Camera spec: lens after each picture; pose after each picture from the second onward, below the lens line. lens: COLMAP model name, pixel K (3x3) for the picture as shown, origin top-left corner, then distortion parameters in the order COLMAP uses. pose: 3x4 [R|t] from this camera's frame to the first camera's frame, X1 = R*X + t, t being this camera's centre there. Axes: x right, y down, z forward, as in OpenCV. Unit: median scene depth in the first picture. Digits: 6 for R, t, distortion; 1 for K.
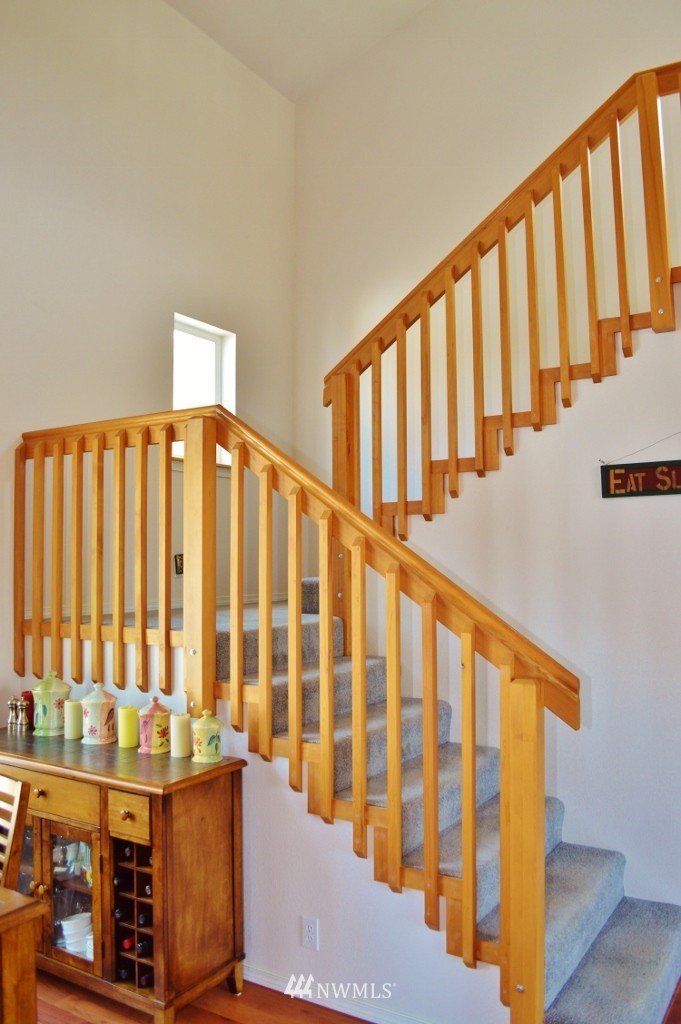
lens RADIAL K [[815.6, 0, 340.5], [0, 815.6, 512.0], [0, 0, 1]] dist [-0.035697, 0.004522]
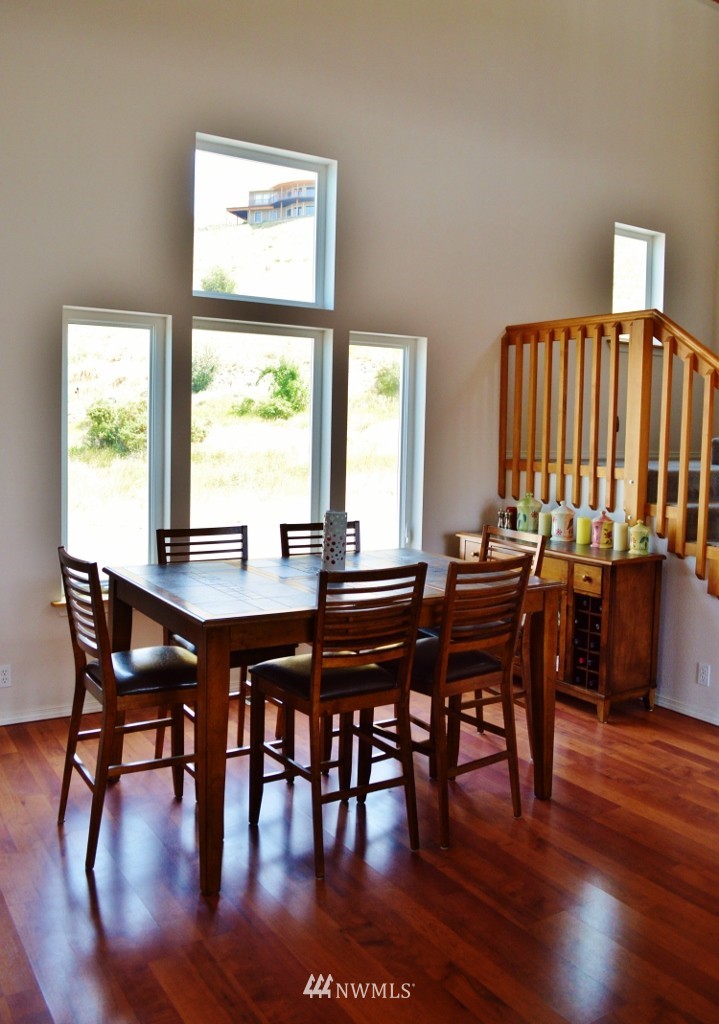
lens RADIAL K [[864.0, 0, 357.8], [0, 864.0, 469.6], [0, 0, 1]] dist [-0.084625, -0.008524]
pose [[0.898197, 0.053530, -0.436321, 0.046835], [-0.008327, 0.994452, 0.104862, -0.006694], [0.439514, -0.090553, 0.893660, -0.587667]]
